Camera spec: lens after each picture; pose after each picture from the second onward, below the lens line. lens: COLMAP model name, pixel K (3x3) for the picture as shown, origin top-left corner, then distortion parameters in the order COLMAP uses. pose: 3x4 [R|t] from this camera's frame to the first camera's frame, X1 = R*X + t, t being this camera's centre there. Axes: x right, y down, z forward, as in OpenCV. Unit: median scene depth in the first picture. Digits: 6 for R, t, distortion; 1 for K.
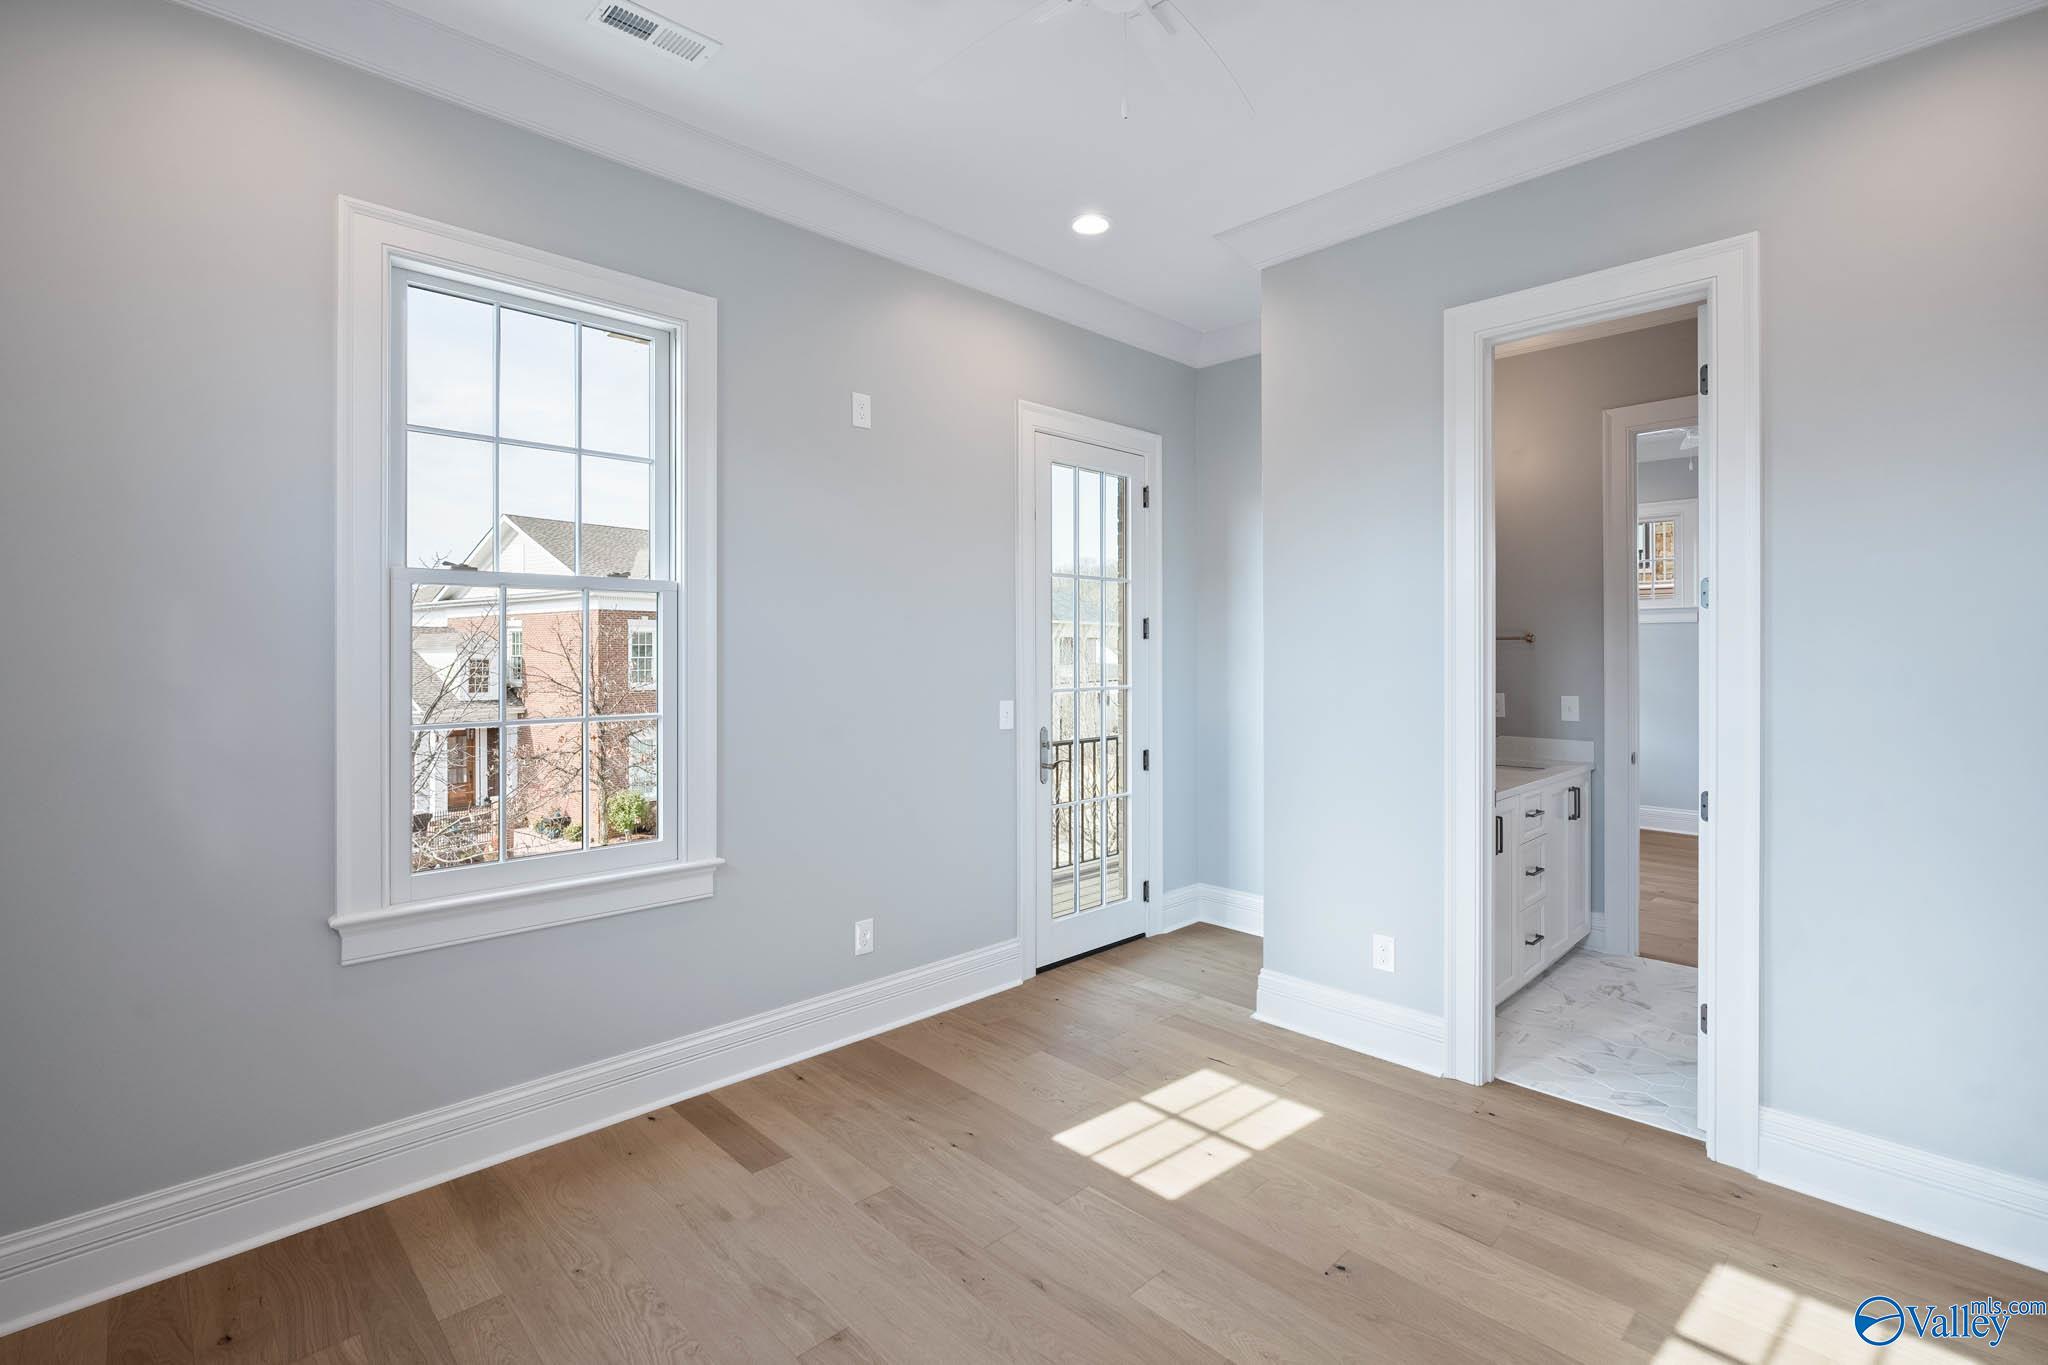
lens RADIAL K [[921.7, 0, 1028.6], [0, 921.7, 662.3], [0, 0, 1]] dist [-0.007254, -0.000783]
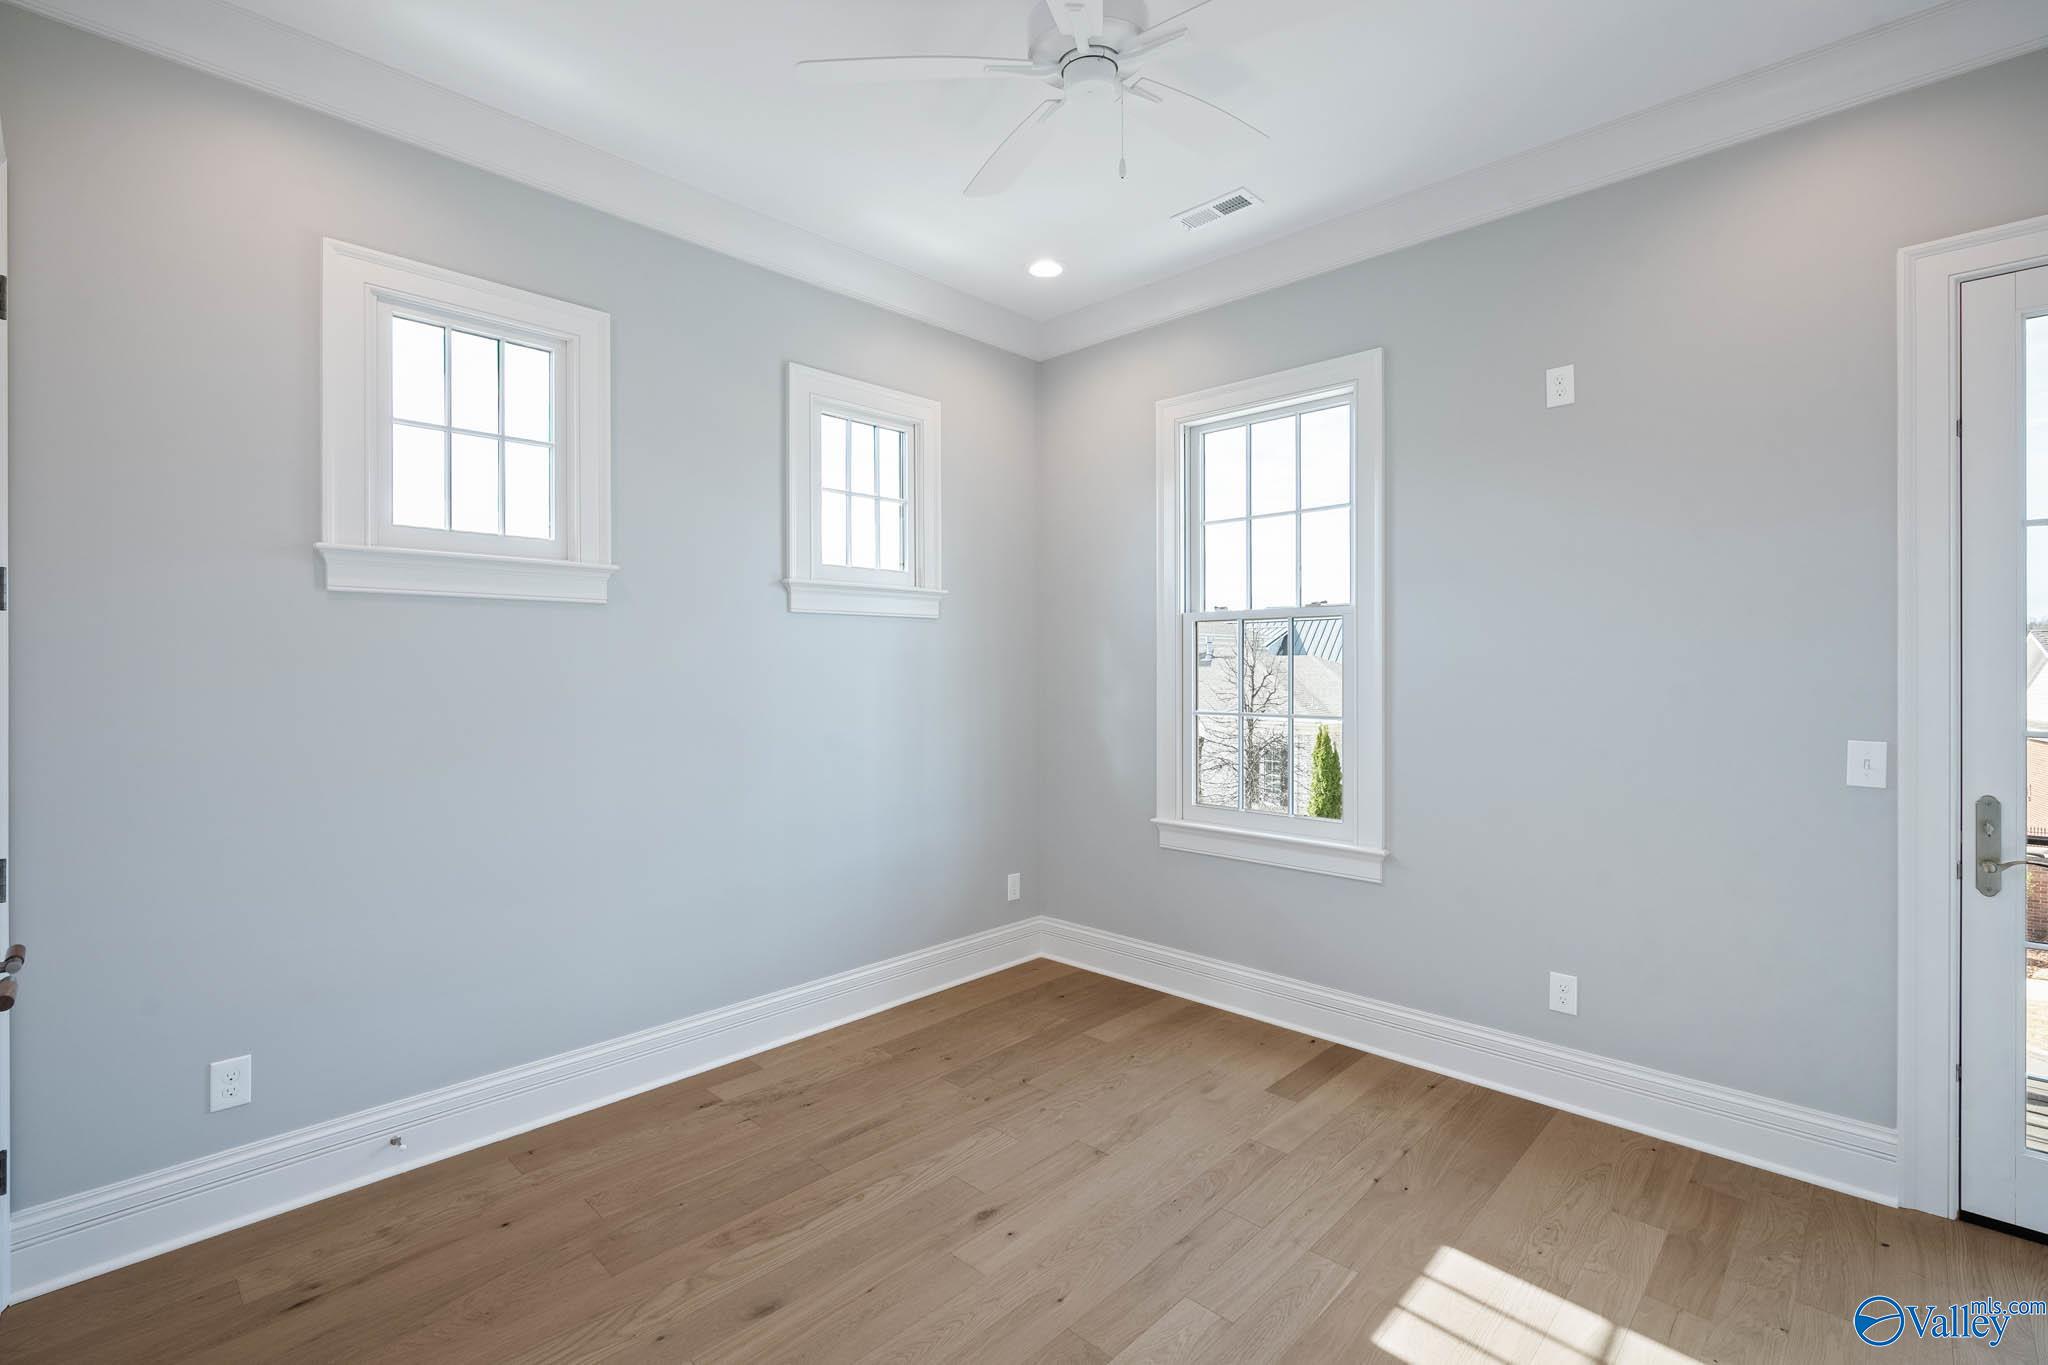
lens RADIAL K [[921.7, 0, 1037.9], [0, 921.7, 677.5], [0, 0, 1]] dist [-0.007254, -0.000783]
pose [[0.043763, 0.011814, -0.998972, 0.819387], [-0.009858, 0.999887, 0.011393, -0.004706], [0.998993, 0.009349, 0.043874, 0.578398]]
